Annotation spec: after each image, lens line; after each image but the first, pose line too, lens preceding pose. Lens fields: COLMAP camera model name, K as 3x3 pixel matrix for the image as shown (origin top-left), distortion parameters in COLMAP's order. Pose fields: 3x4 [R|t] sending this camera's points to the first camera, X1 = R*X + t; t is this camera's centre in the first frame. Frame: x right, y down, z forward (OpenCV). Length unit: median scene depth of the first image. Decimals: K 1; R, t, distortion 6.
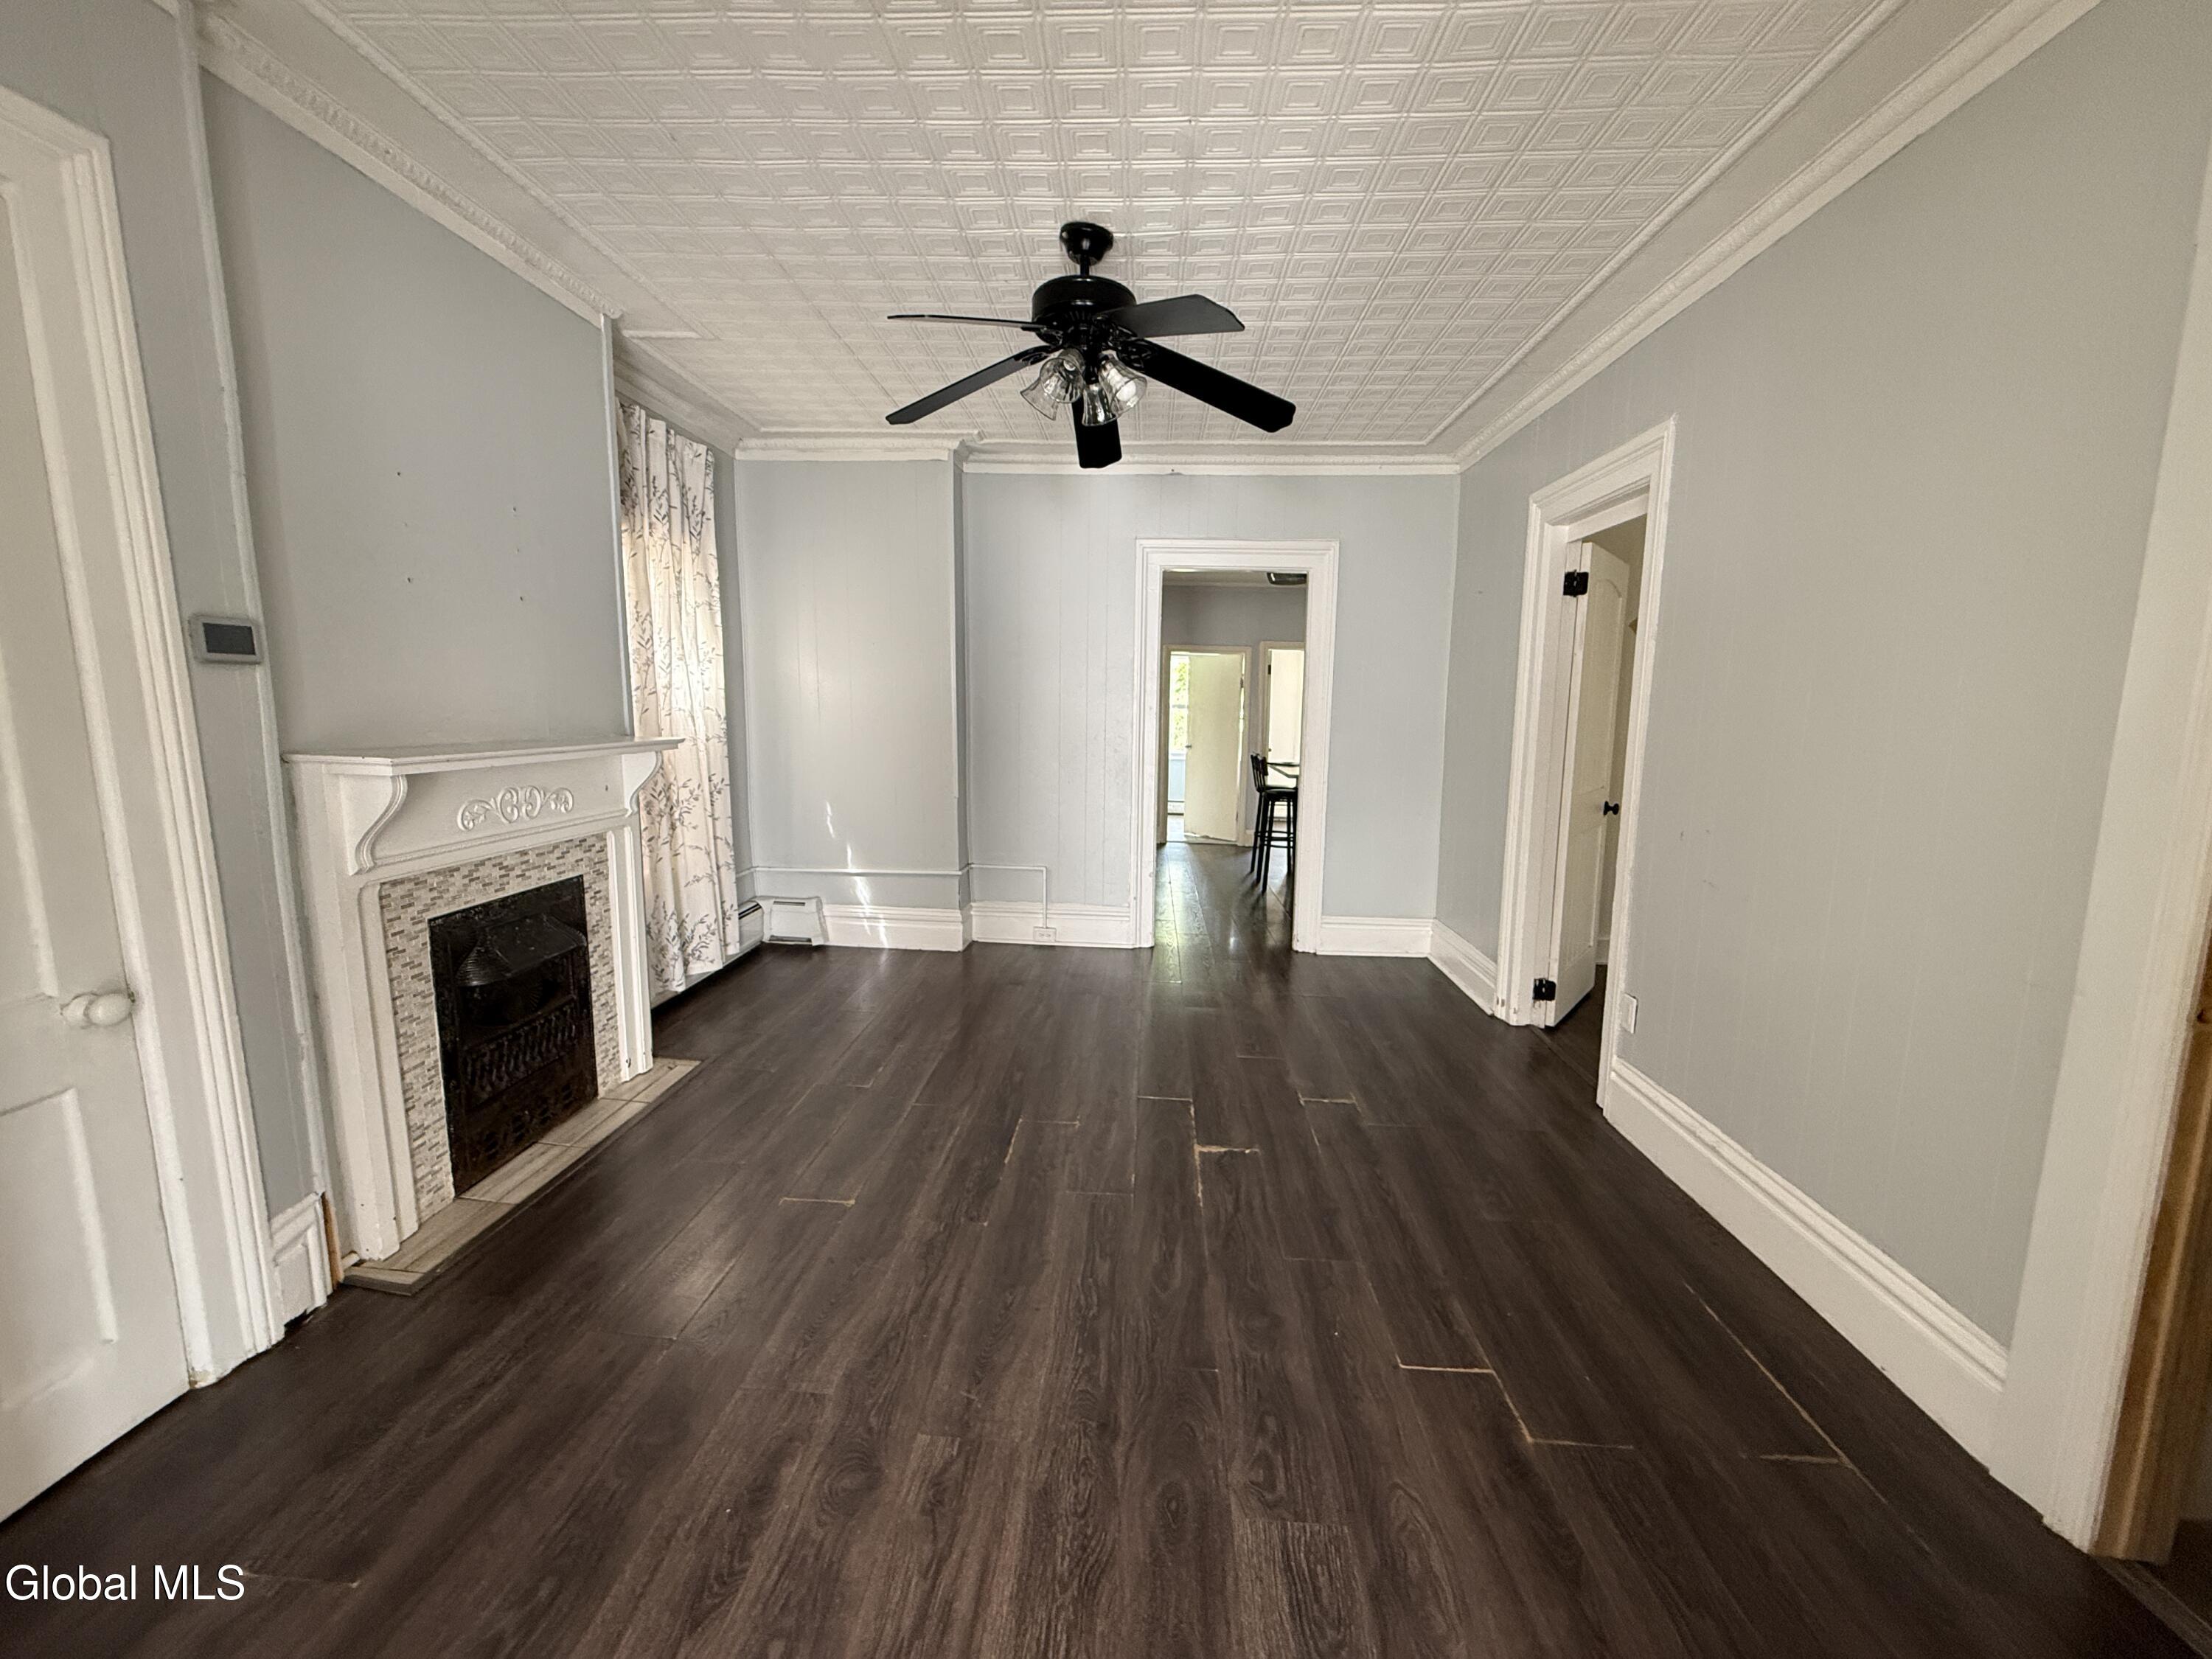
lens RADIAL K [[887.3, 0, 1103.5], [0, 887.3, 832.5], [0, 0, 1]] dist [0.000904, -0.000212]
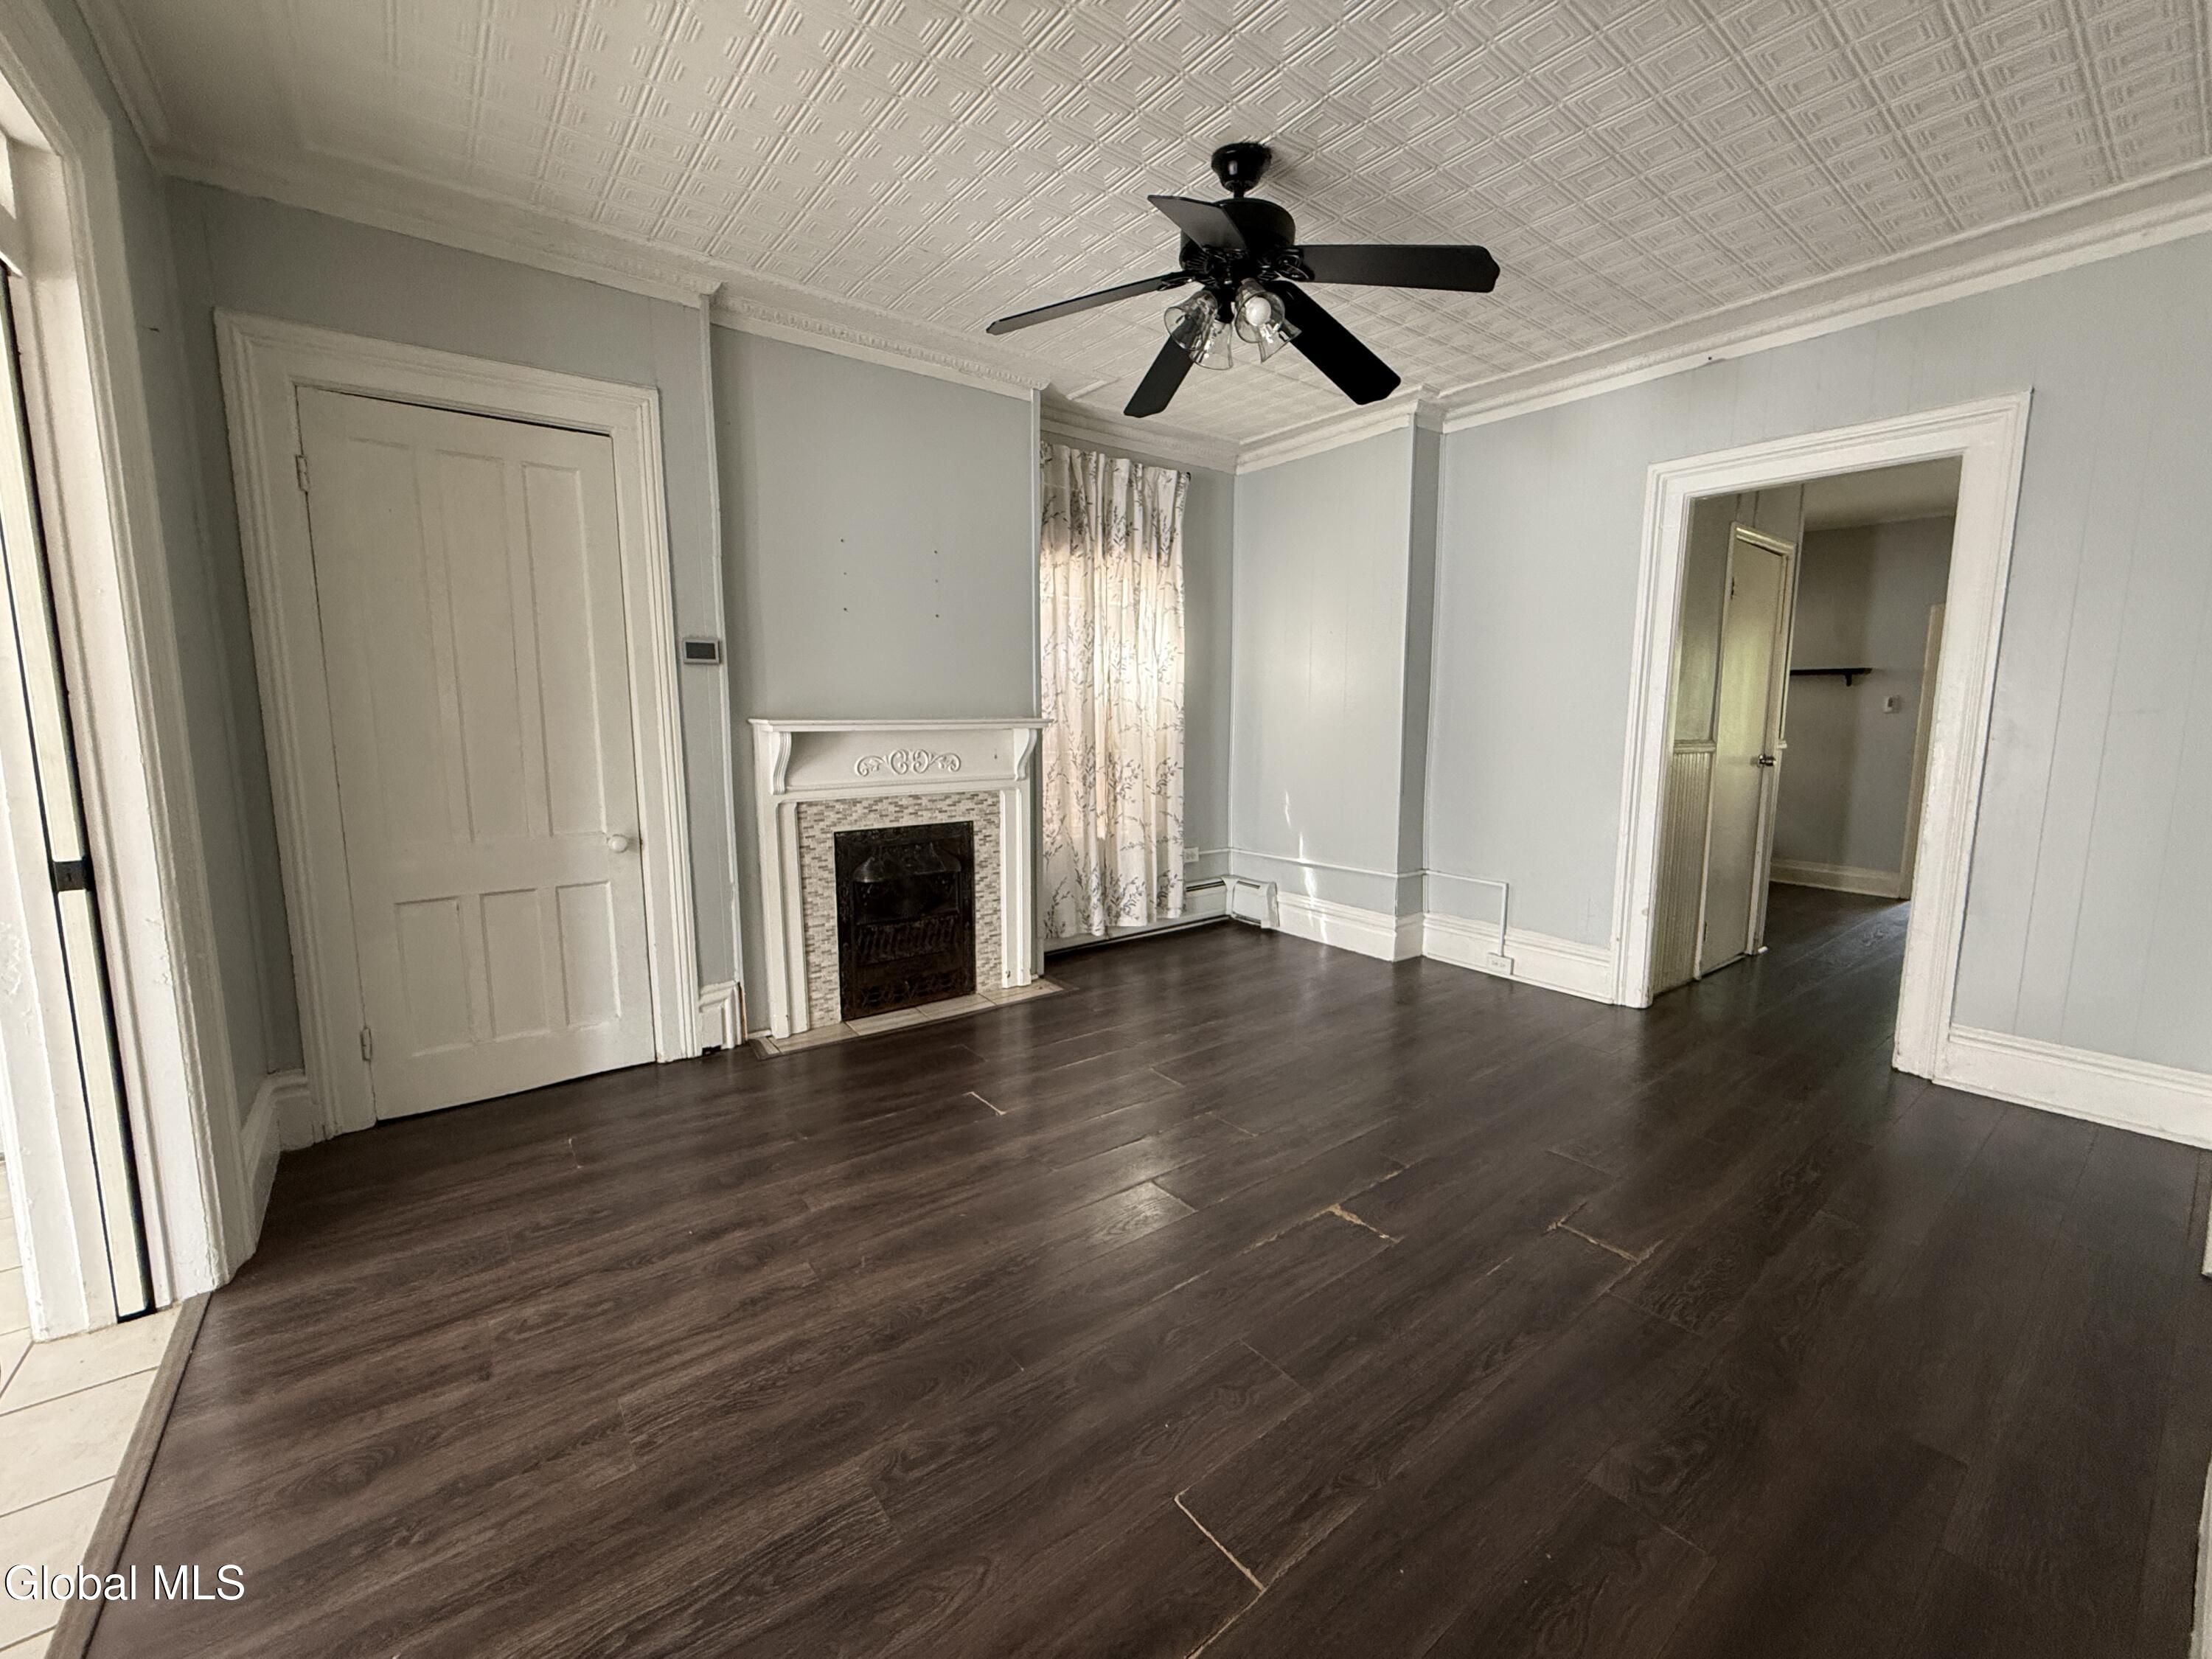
lens RADIAL K [[887.3, 0, 1092.6], [0, 887.3, 832.8], [0, 0, 1]] dist [0.000904, -0.000212]
pose [[0.650318, 0.085841, -0.754797, 0.558482], [-0.098303, 0.994750, 0.028434, 0.010812], [0.753275, 0.055708, 0.655342, 0.281937]]
